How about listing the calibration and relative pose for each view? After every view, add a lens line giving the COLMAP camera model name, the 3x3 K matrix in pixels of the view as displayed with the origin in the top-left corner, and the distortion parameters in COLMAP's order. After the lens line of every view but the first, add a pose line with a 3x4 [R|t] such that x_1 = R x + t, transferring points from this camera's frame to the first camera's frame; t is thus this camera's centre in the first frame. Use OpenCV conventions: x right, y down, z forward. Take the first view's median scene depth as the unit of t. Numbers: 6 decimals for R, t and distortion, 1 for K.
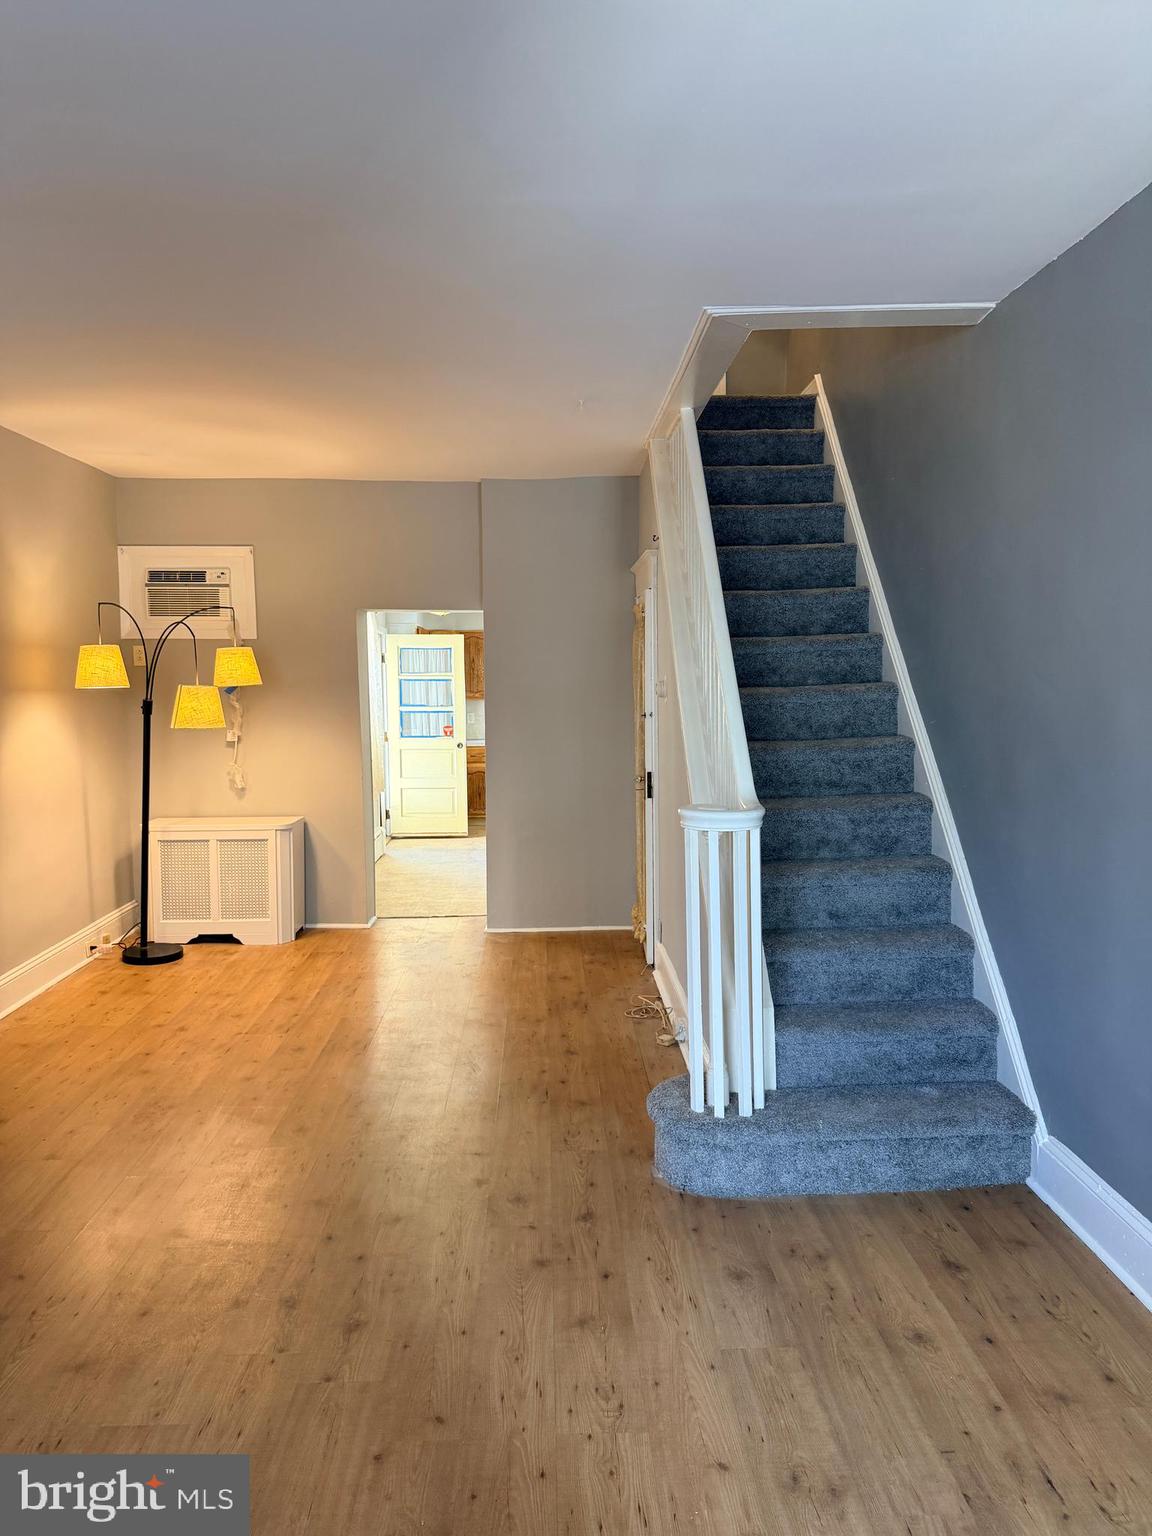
lens RADIAL K [[1079.6, 0, 576.0], [0, 1079.6, 768.0], [0, 0, 1]] dist [0.112210, -0.165782]
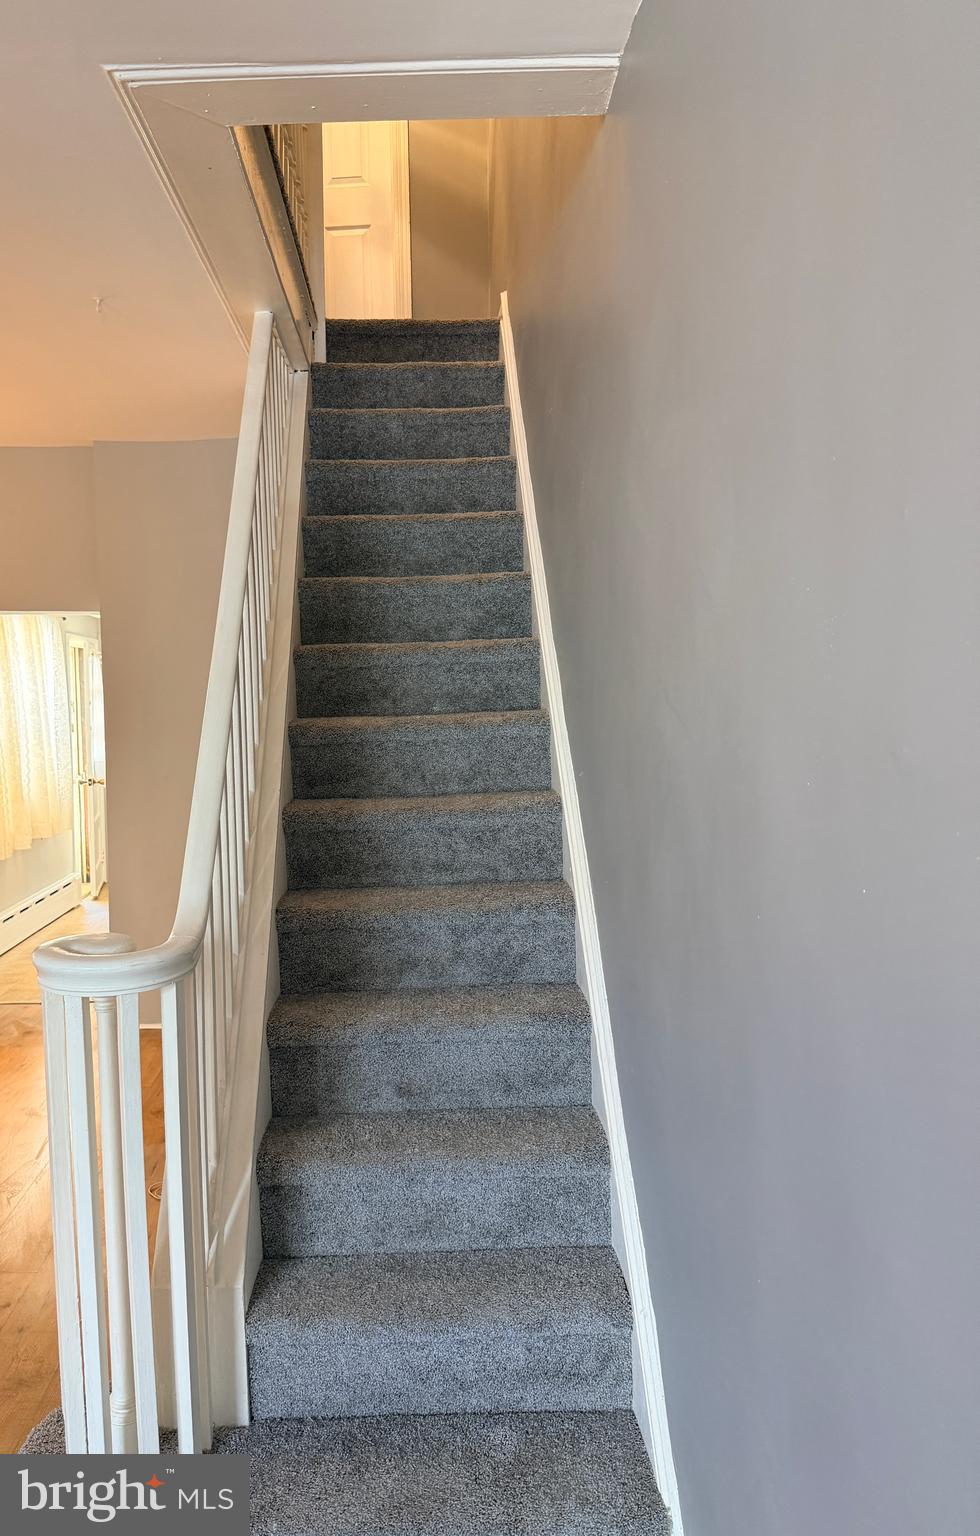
lens RADIAL K [[955.8, 0, 490.0], [0, 955.8, 768.0], [0, 0, 1]] dist [0.107262, -0.145187]
pose [[0.999736, -0.000871, -0.022958, 0.280844], [0.000776, 0.999991, -0.004148, -0.042355], [0.022962, 0.004129, 0.999728, 0.425981]]
